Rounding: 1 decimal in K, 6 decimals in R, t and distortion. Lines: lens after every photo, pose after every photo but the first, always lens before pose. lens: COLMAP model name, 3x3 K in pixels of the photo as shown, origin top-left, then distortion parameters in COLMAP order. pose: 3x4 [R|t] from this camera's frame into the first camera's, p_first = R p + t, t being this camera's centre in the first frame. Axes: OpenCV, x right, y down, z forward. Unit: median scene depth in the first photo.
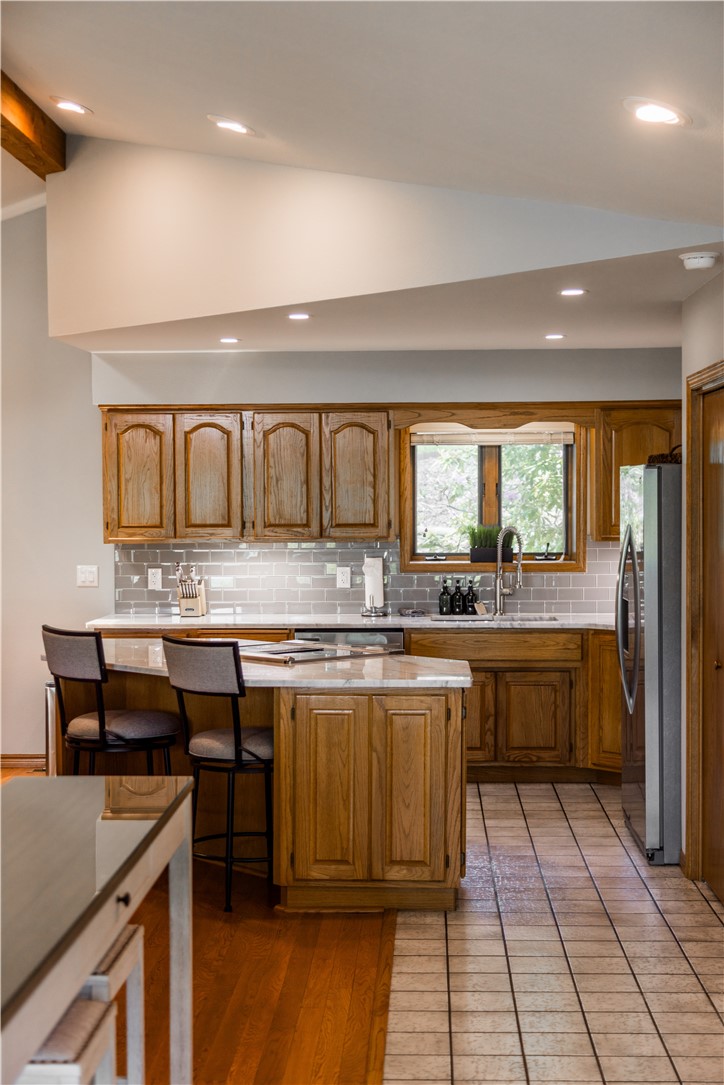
lens RADIAL K [[1700.8, 0, 362.1], [0, 1700.8, 542.1], [0, 0, 1]] dist [-0.008523, 0.000000]
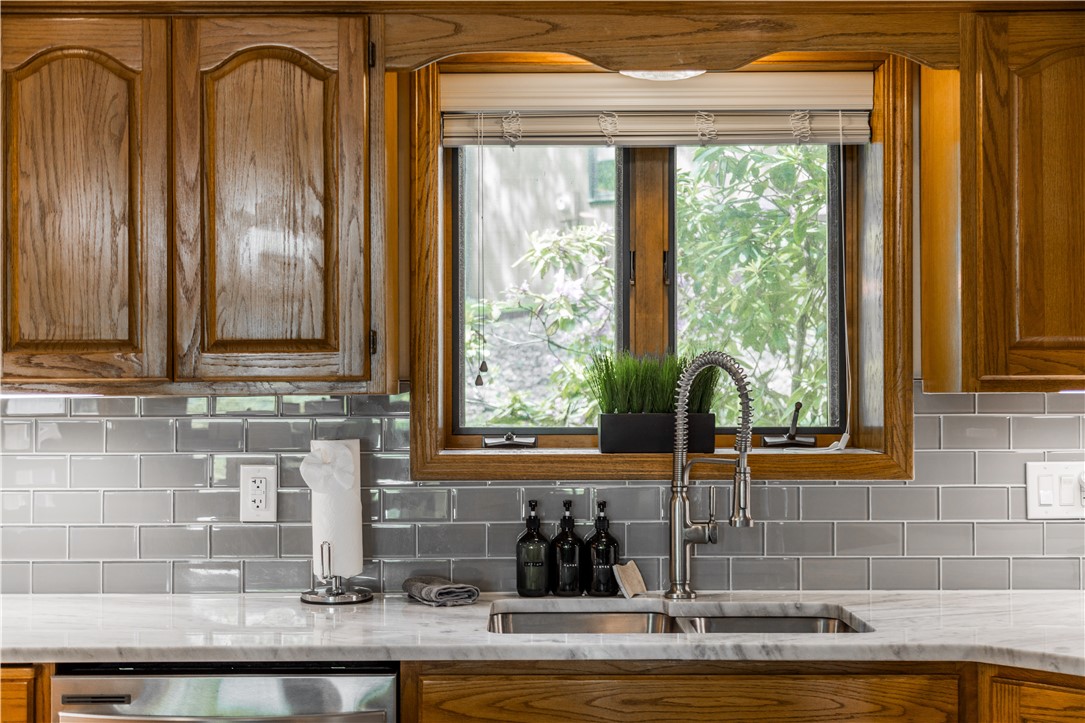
lens RADIAL K [[1479.9, 0, 541.5], [0, 1479.9, 363.7], [0, 0, 1]] dist [0.043016, 0.000000]
pose [[0.999127, 0.002071, 0.041715, 0.037334], [-0.000119, 0.998908, -0.046722, 0.007805], [-0.041766, 0.046677, 0.998037, 0.680684]]
